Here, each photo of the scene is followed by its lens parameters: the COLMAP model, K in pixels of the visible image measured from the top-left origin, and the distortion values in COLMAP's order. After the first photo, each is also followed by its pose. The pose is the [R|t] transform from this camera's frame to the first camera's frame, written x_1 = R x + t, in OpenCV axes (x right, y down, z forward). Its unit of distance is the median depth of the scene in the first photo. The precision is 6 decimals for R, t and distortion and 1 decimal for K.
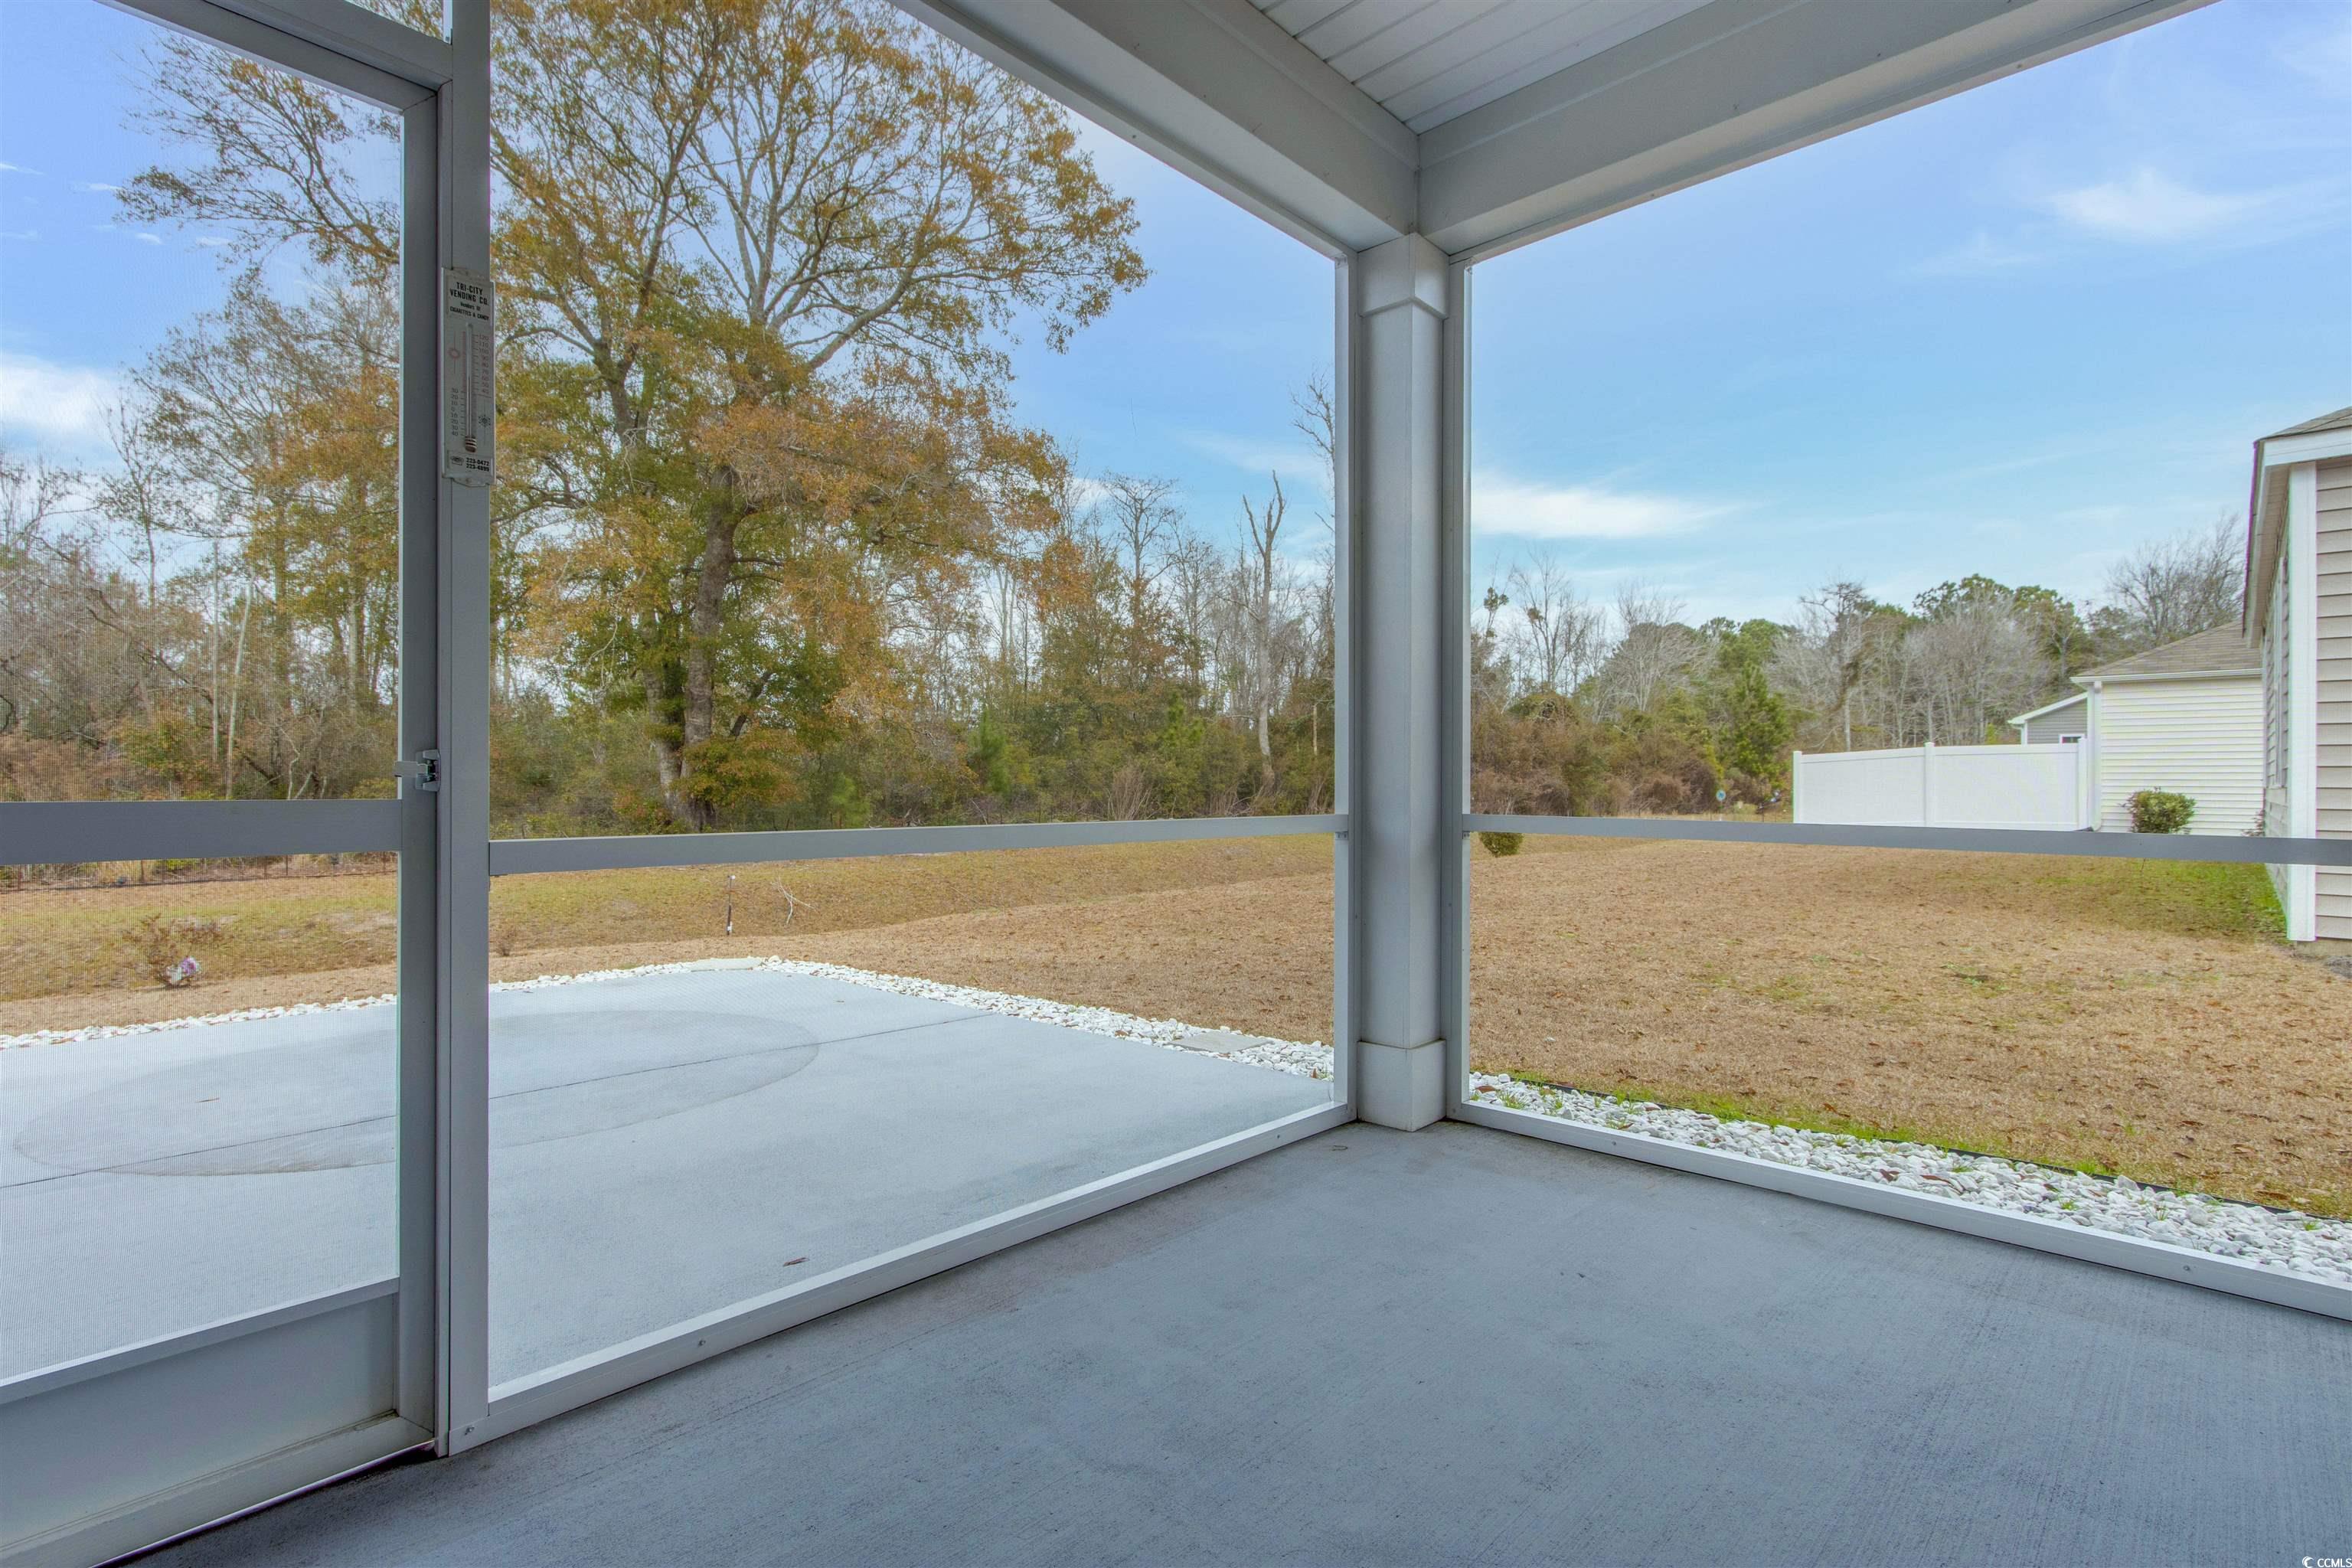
lens RADIAL K [[1128.5, 0, 1134.8], [0, 1128.5, 780.3], [0, 0, 1]] dist [0.001316, 0.000877]
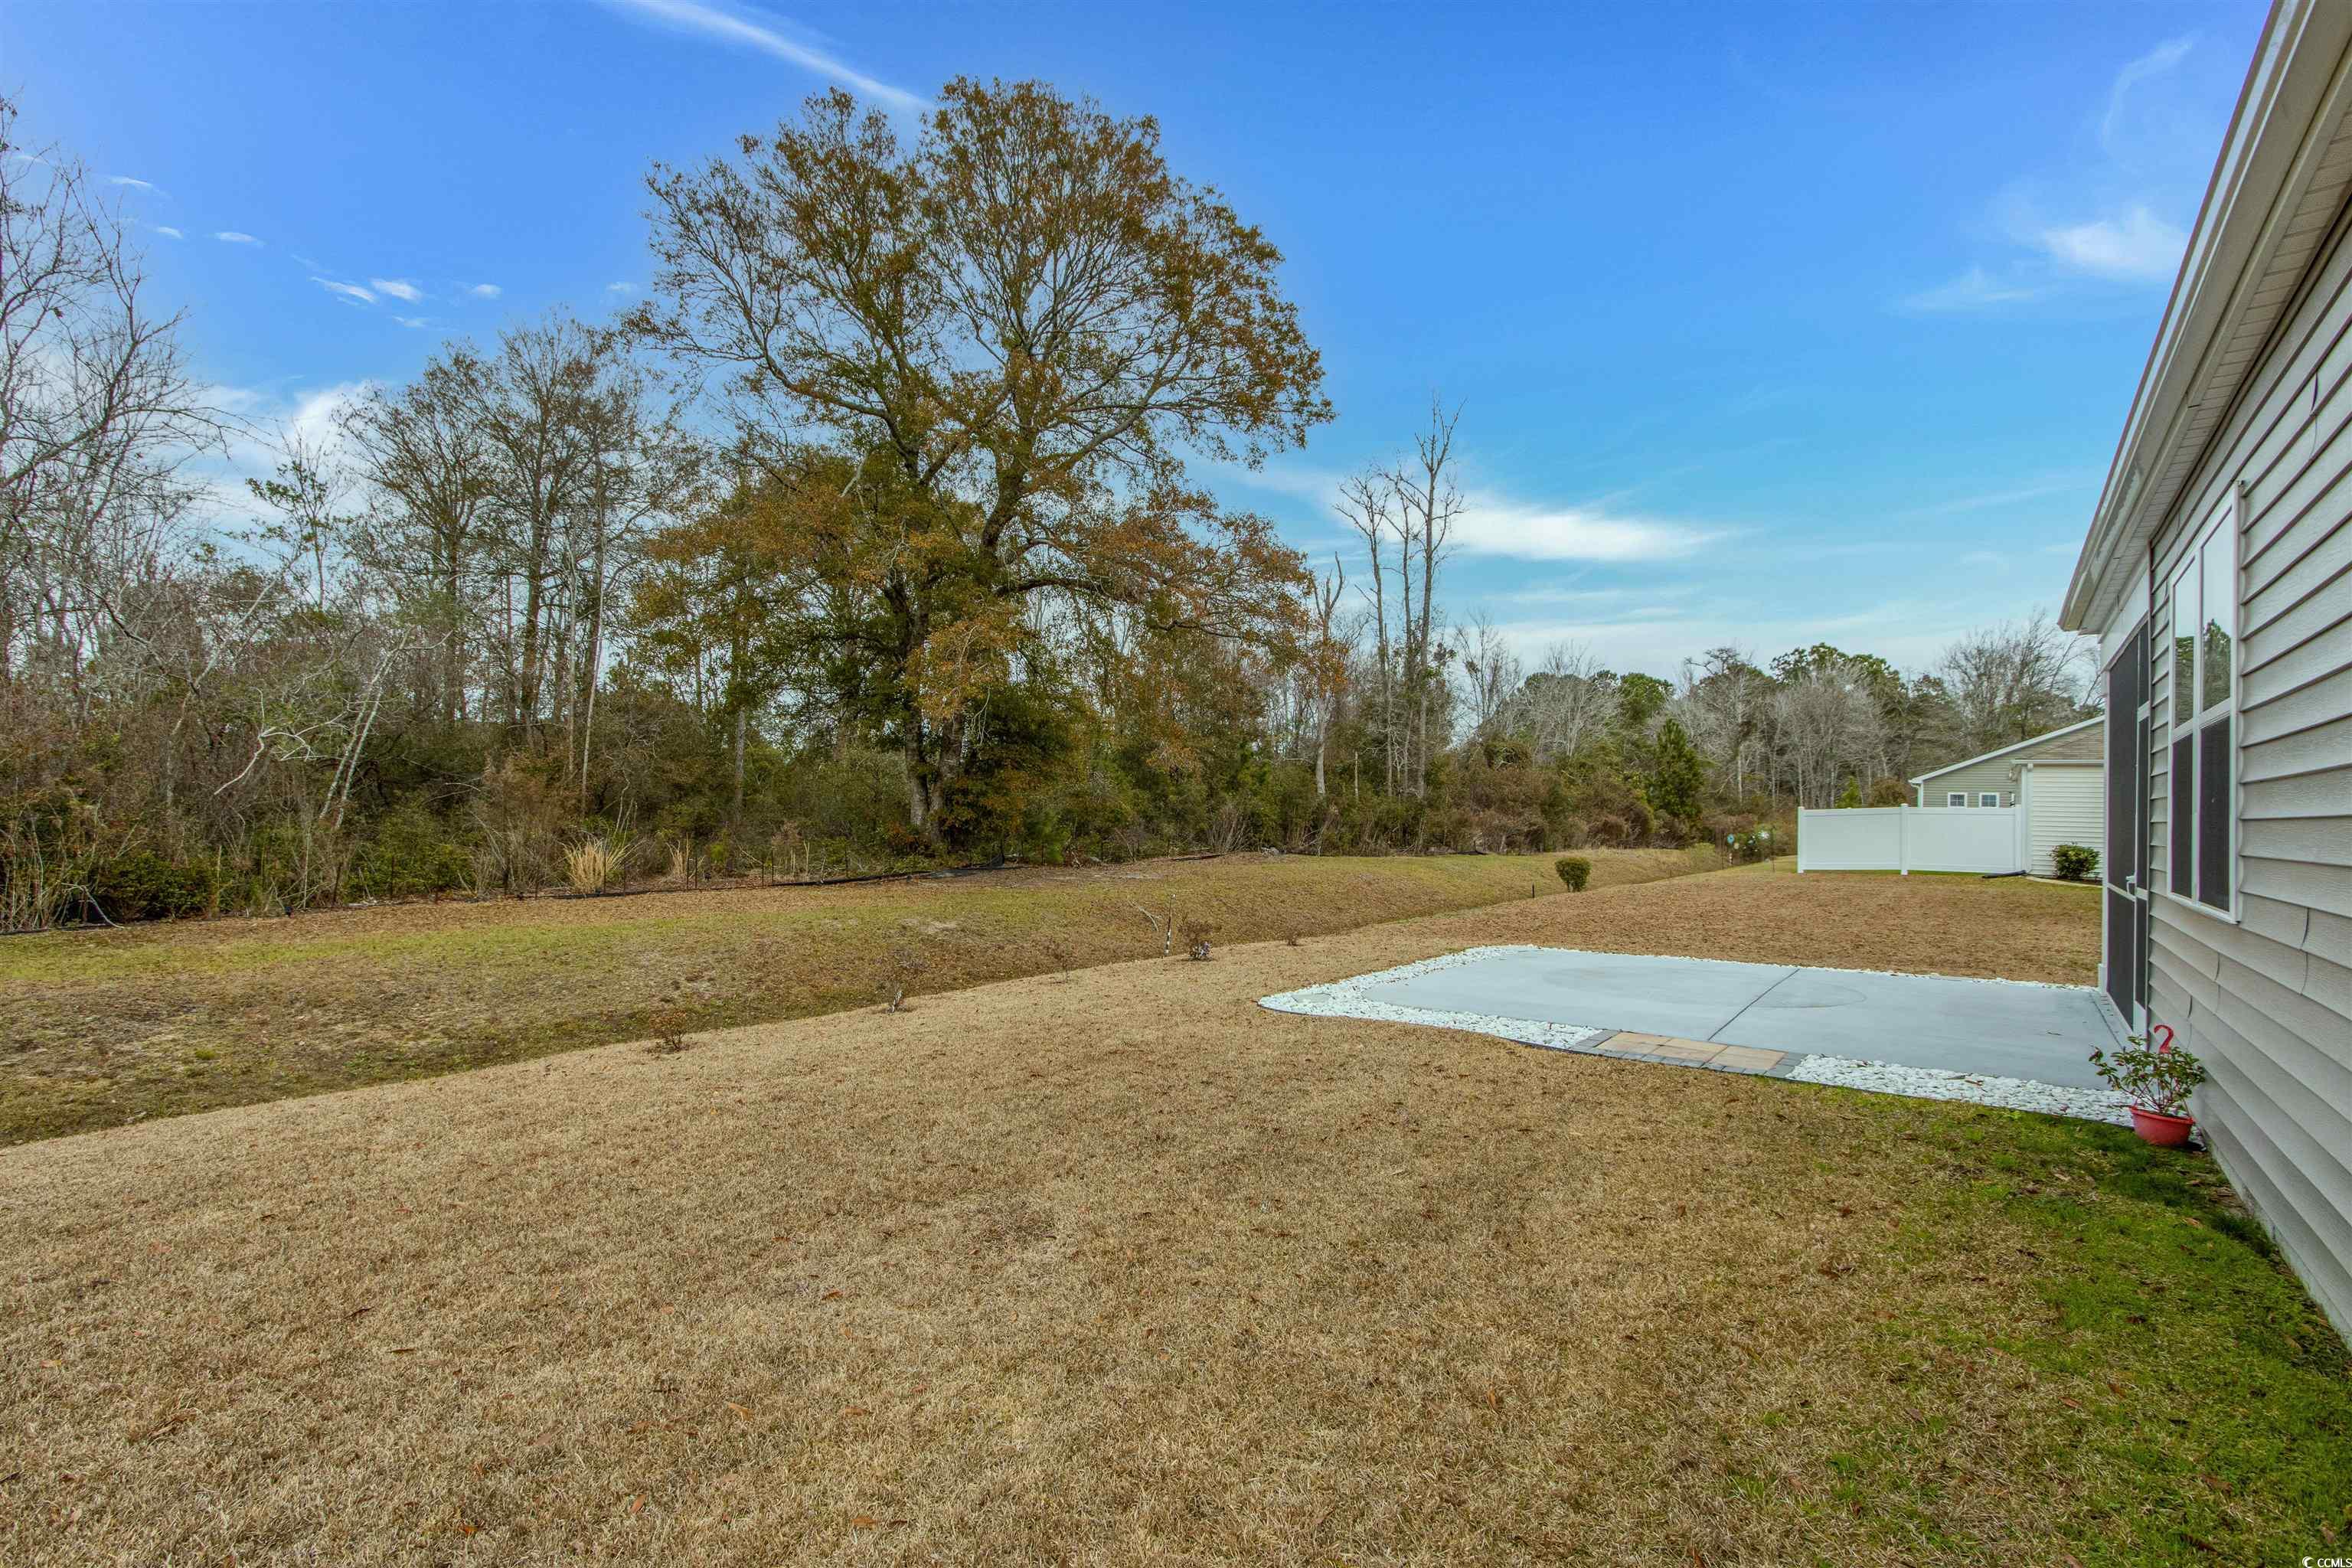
lens RADIAL K [[1108.2, 0, 1136.2], [0, 1108.2, 780.9], [0, 0, 1]] dist [0.004767, 0.001564]
pose [[0.993139, 0.024513, 0.114344, -0.140628], [-0.022421, 0.999558, -0.019543, -0.005993], [-0.114773, 0.016845, 0.993249, -0.079379]]
